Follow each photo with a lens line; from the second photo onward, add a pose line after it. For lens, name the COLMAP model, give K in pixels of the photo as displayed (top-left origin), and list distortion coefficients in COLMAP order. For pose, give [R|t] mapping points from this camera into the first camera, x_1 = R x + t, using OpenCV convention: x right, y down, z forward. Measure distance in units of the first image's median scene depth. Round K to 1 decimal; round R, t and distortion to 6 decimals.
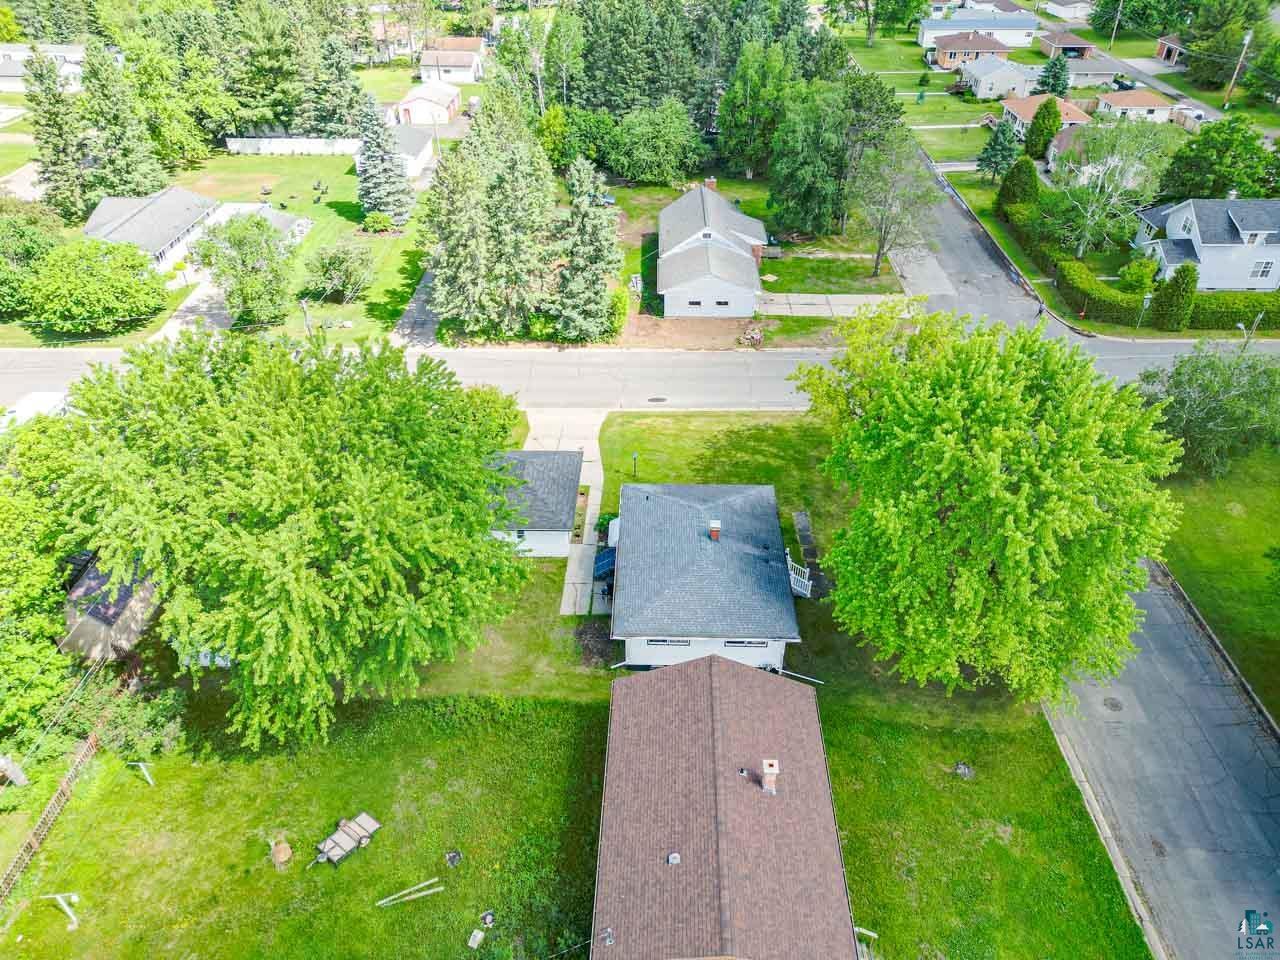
lens RADIAL K [[940.5, 0, 640.0], [0, 940.5, 480.0], [0, 0, 1]] dist [0.039952, -0.004259]
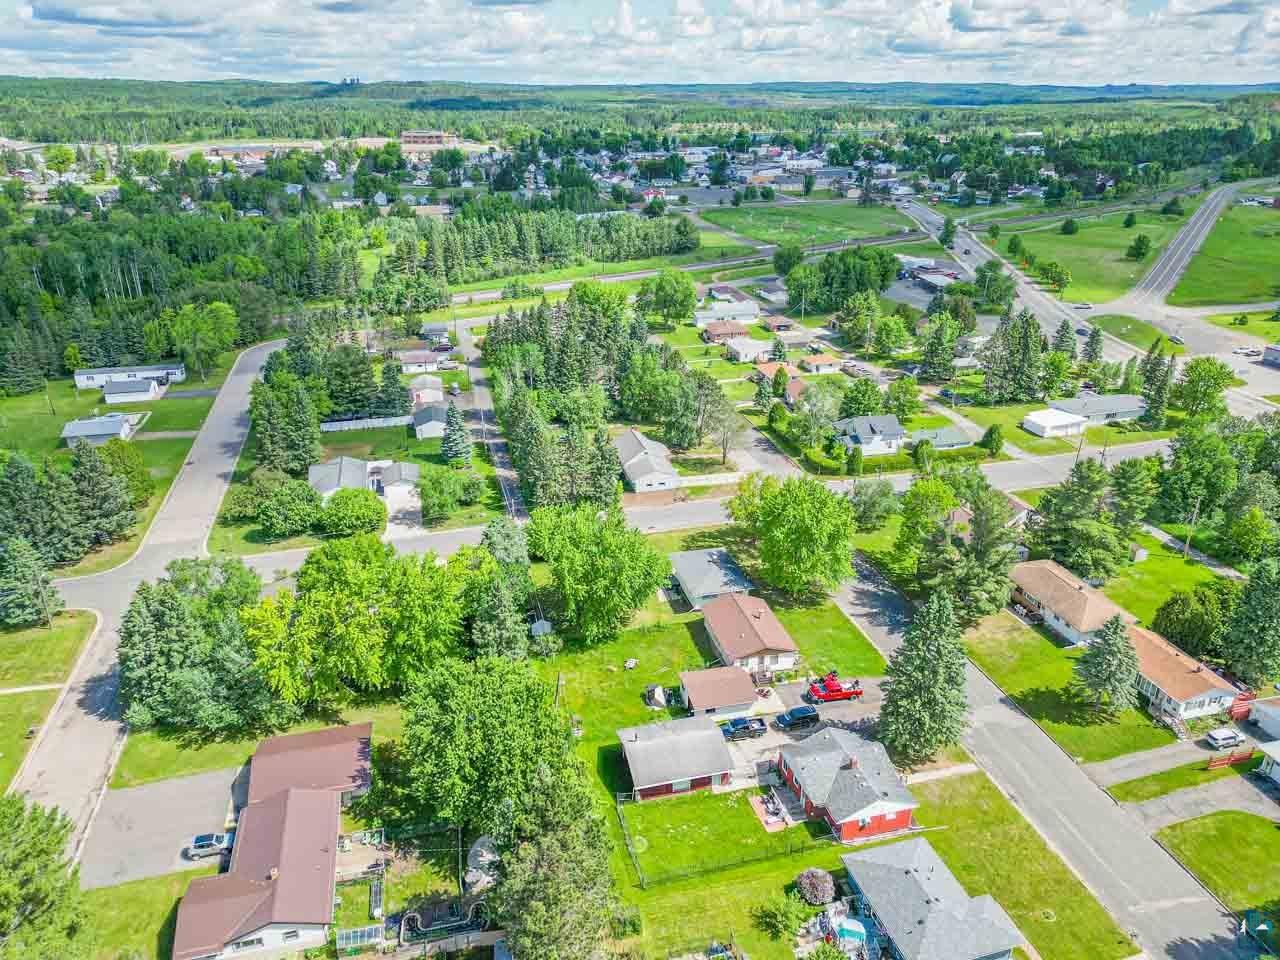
lens RADIAL K [[940.5, 0, 640.0], [0, 940.5, 480.0], [0, 0, 1]] dist [0.039952, -0.004259]
pose [[0.964215, -0.104468, 0.243673, -0.381565], [0.152081, 0.970788, -0.185587, 0.151162], [-0.217167, 0.216003, 0.951935, -0.803914]]
